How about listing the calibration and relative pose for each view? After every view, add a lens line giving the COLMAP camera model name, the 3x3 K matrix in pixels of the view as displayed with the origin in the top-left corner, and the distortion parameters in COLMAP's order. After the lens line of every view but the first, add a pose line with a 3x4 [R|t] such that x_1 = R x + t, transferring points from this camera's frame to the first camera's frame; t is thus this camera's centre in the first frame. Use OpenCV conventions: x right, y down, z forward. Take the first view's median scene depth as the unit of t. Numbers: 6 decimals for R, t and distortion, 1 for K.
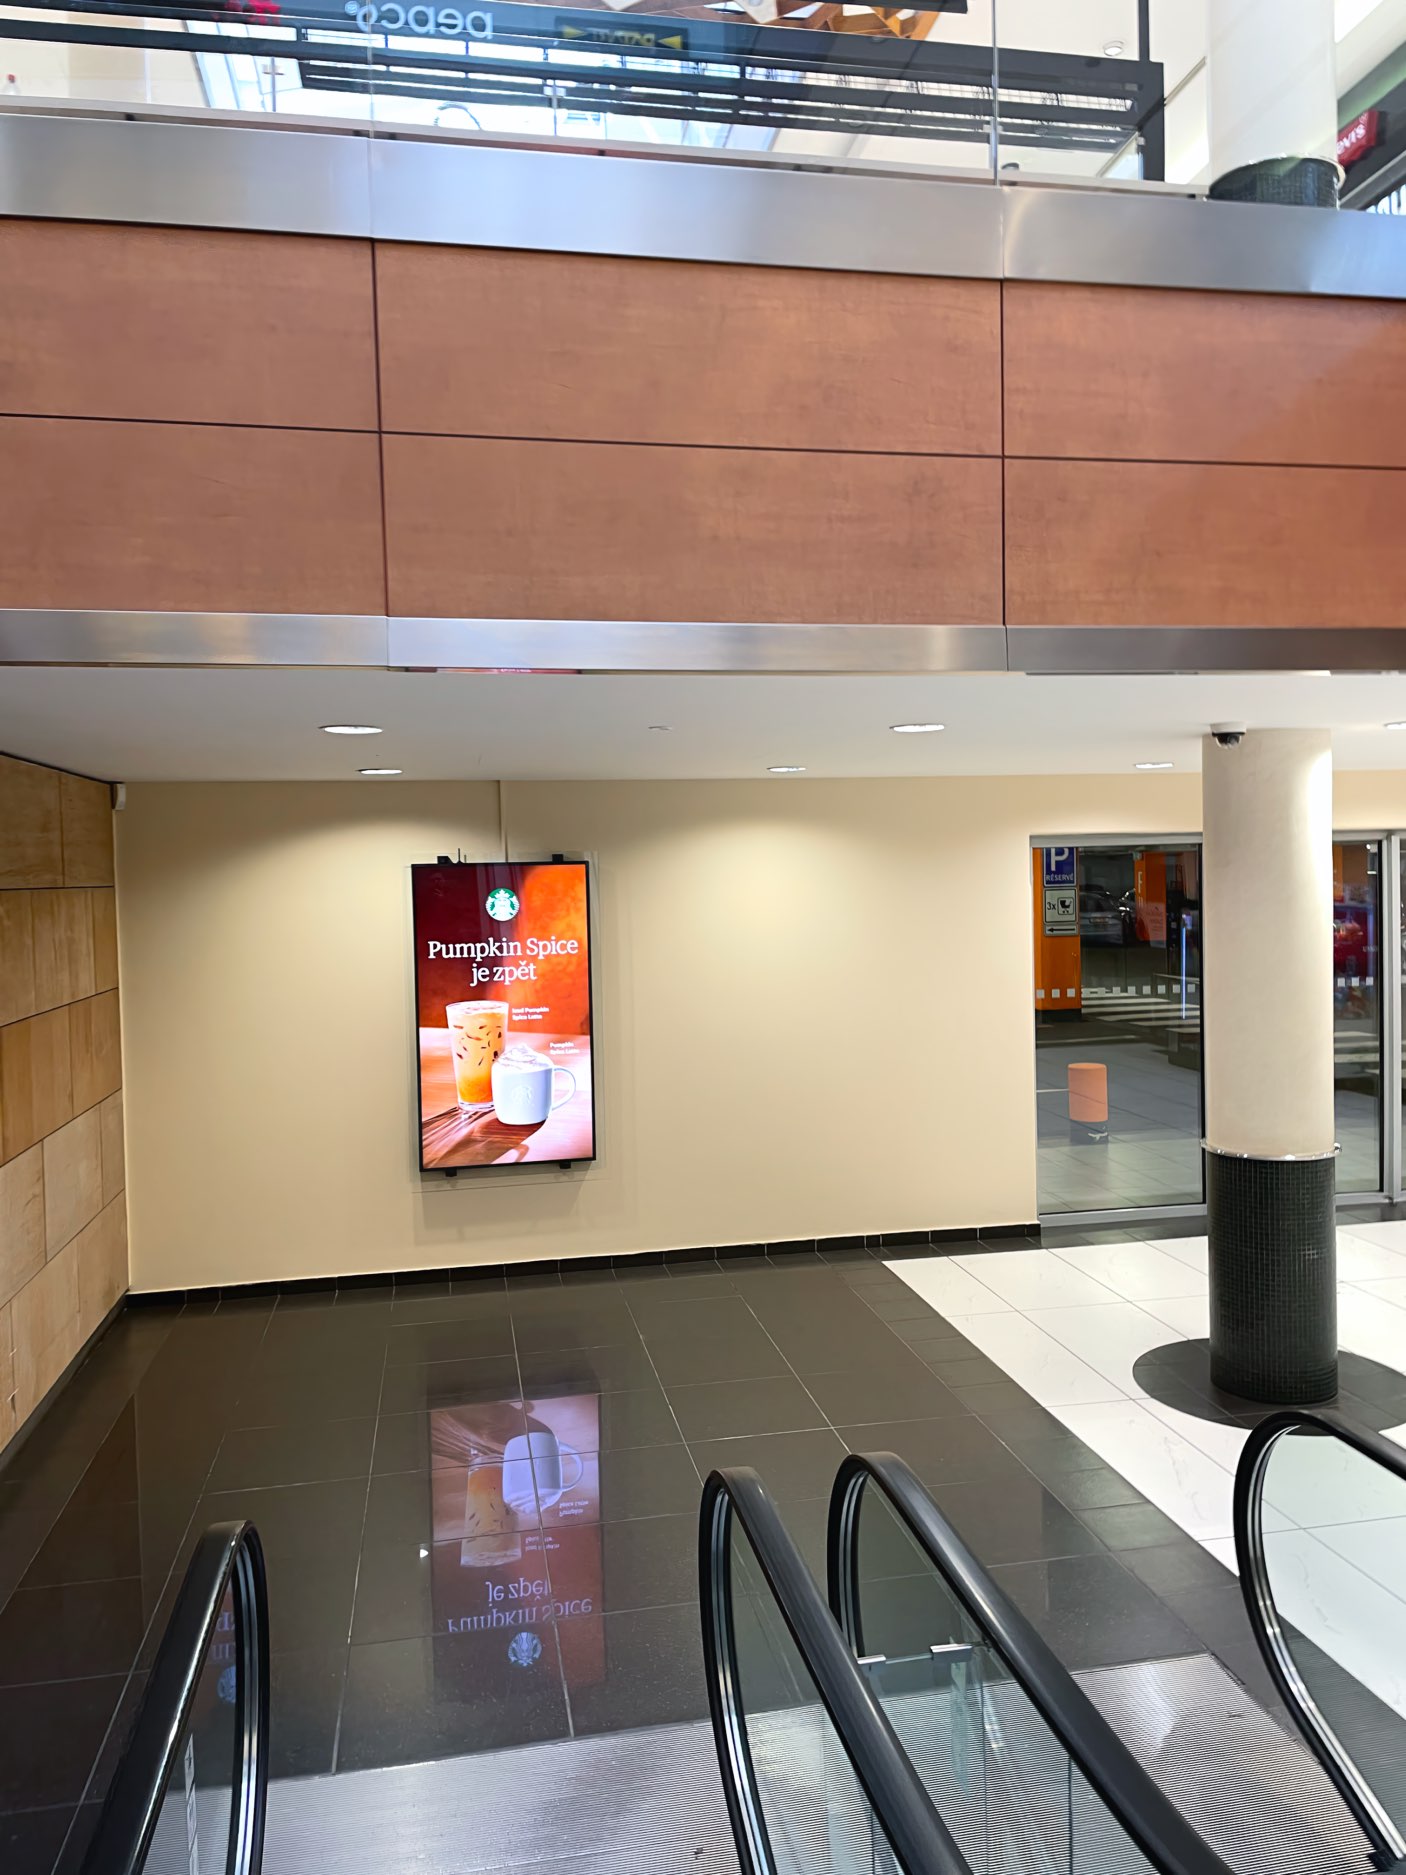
lens RADIAL K [[1405.6, 0, 724.8], [0, 1405.6, 926.5], [0, 0, 1]] dist [0.097919, -0.146267]
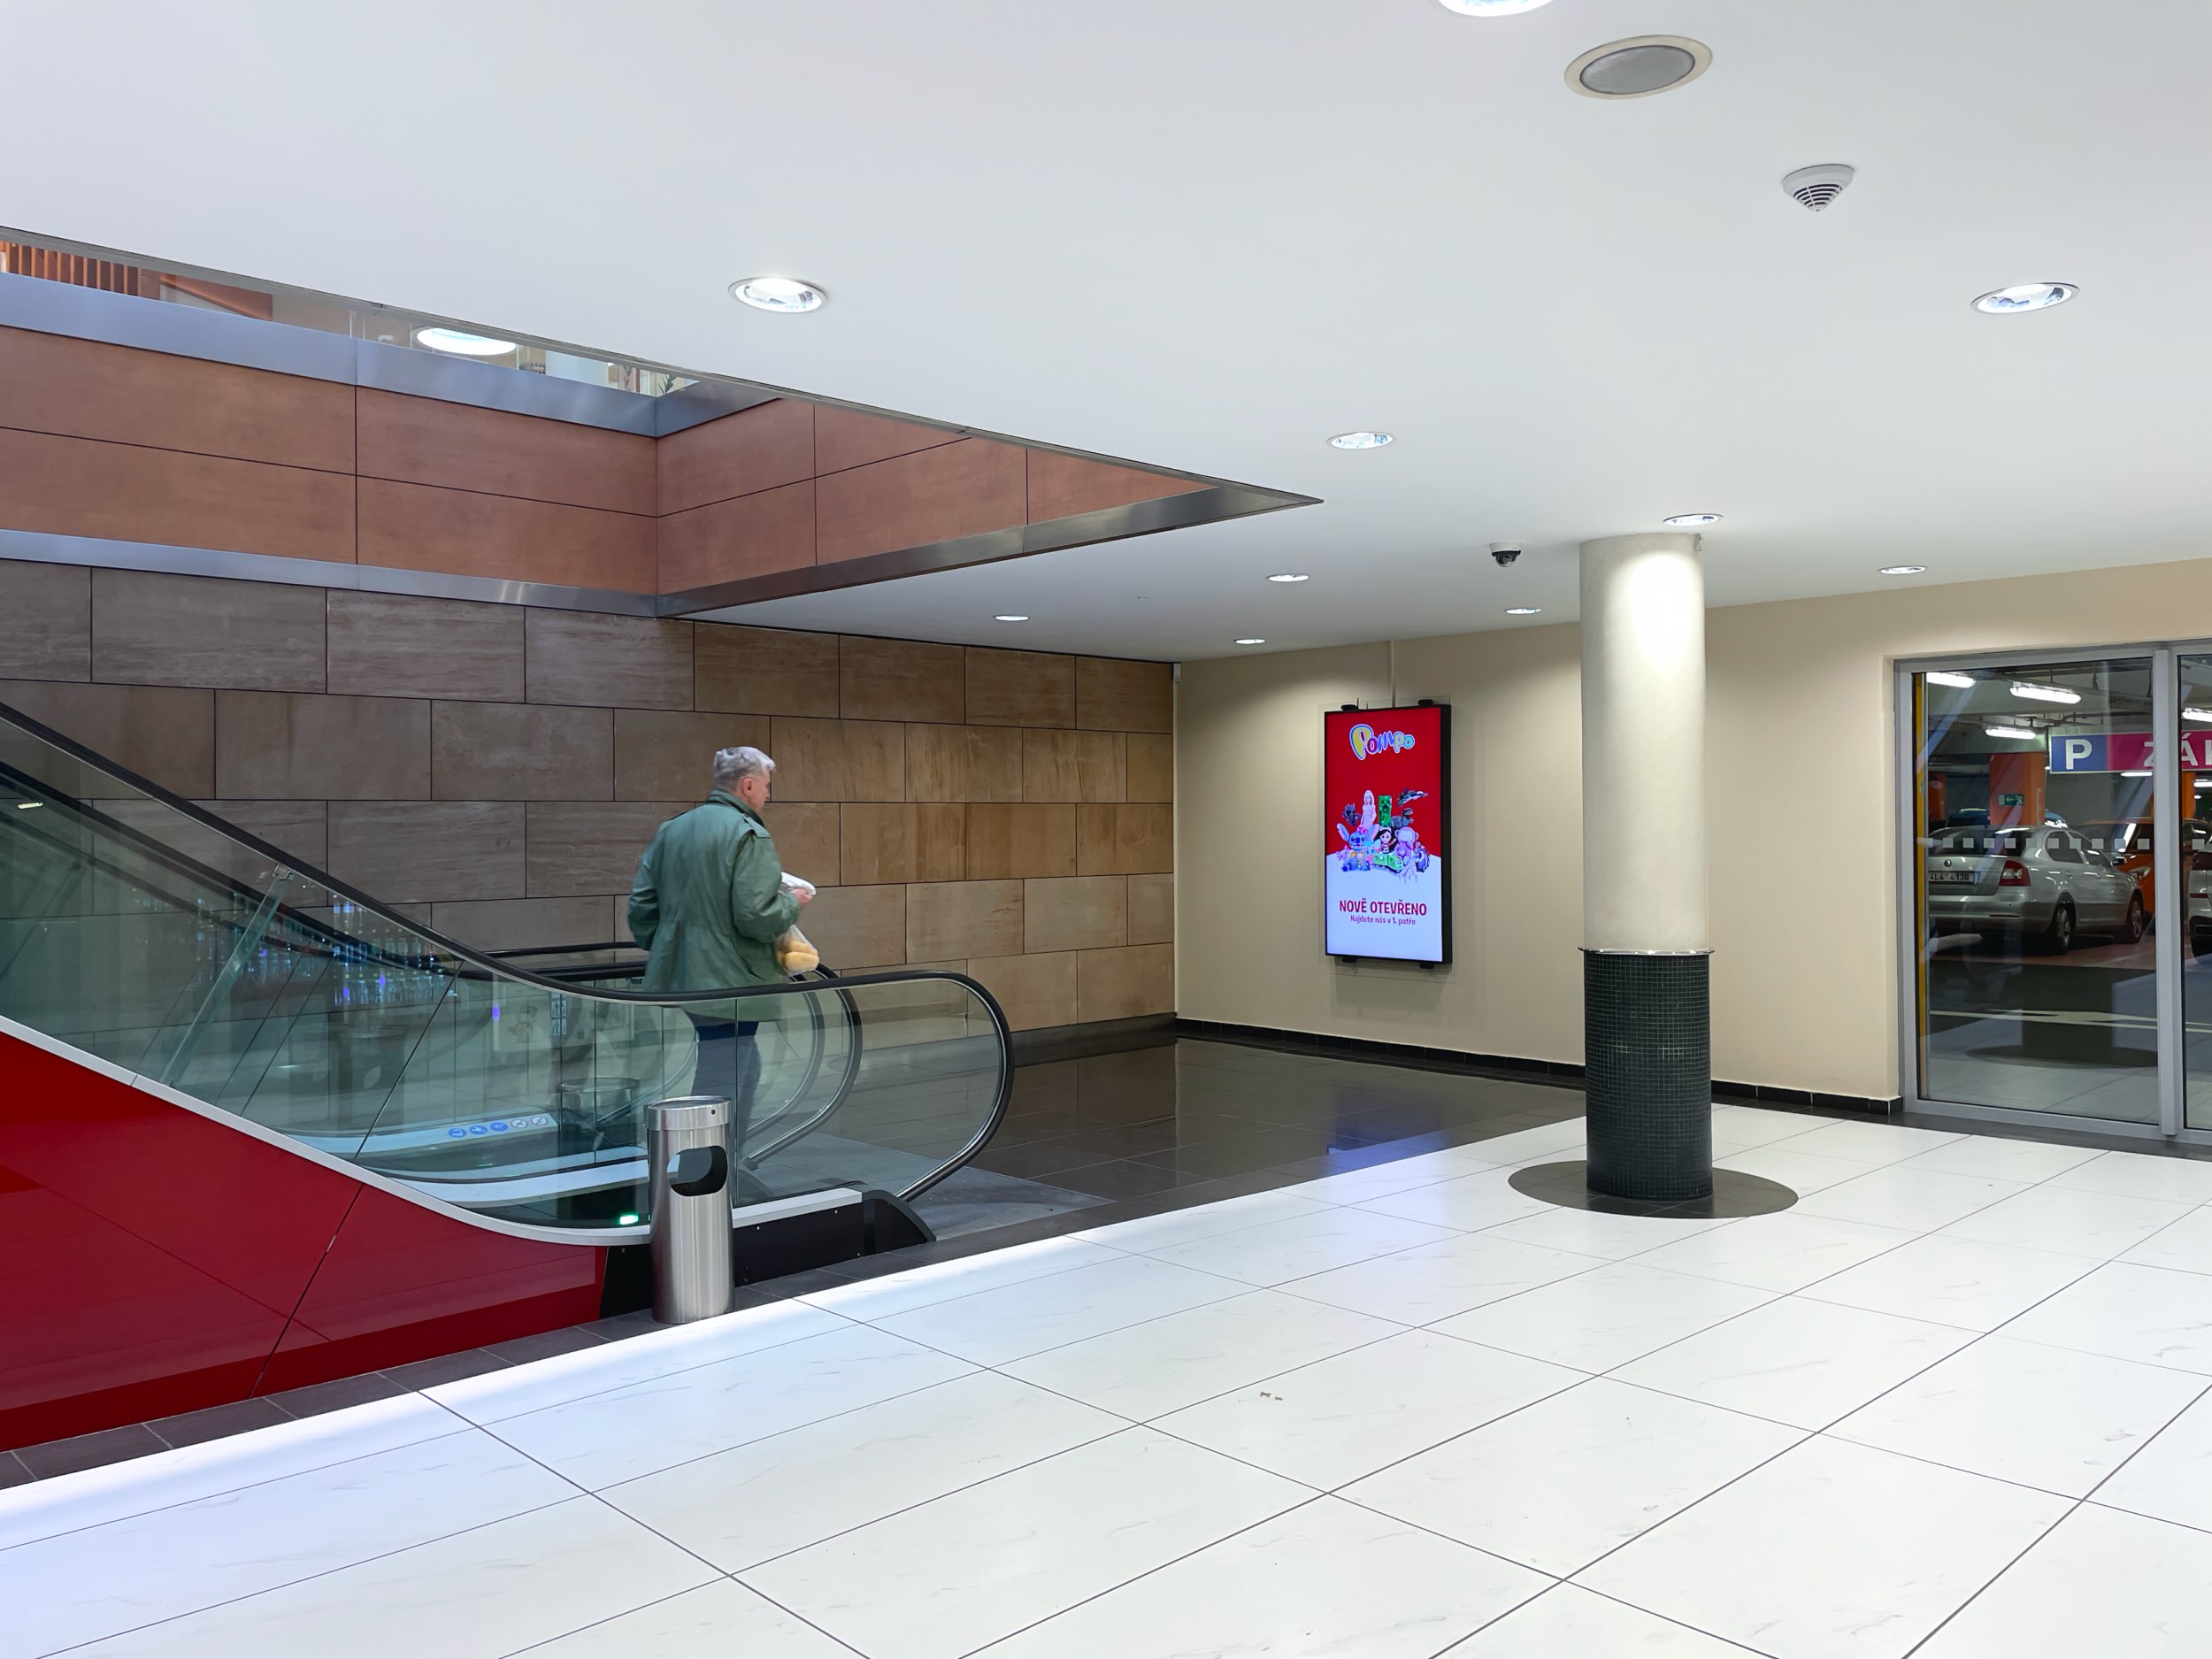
lens RADIAL K [[1666.7, 0, 1102.3], [0, 1666.7, 806.2], [0, 0, 1]] dist [0.094483, -0.125980]
pose [[0.537048, 0.012565, -0.843458, 0.931291], [-0.039565, 0.999164, -0.010307, 0.063385], [0.842623, 0.038907, 0.537096, 0.025311]]
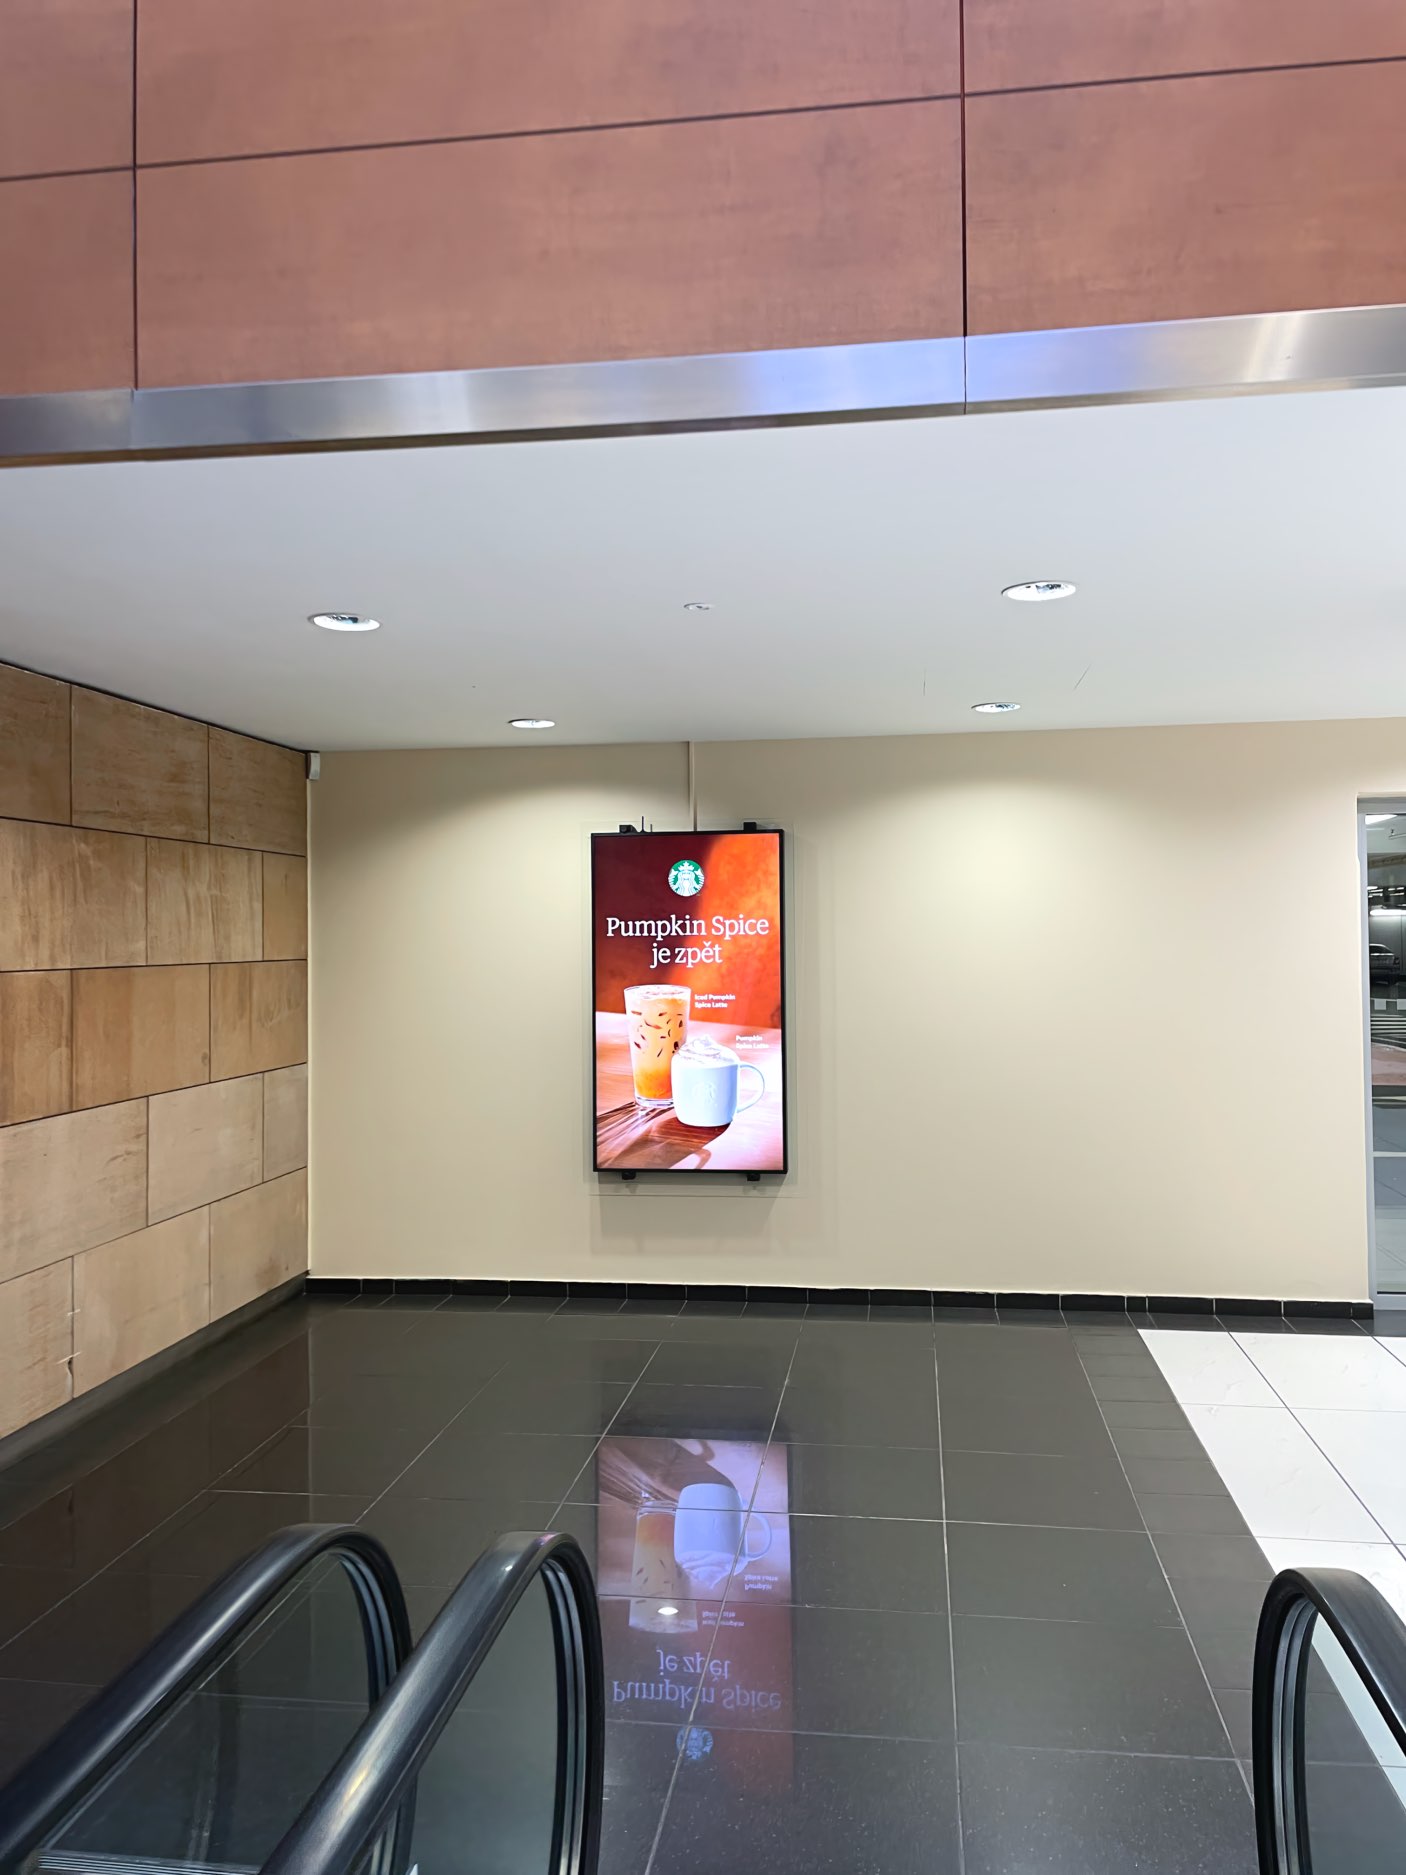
lens RADIAL K [[1407.6, 0, 717.2], [0, 1407.6, 916.5], [0, 0, 1]] dist [0.110010, -0.156301]
pose [[0.945110, 0.006793, -0.326683, 0.154048], [-0.022610, 0.998747, -0.044646, 0.048529], [0.325970, 0.049582, 0.944079, 0.161591]]
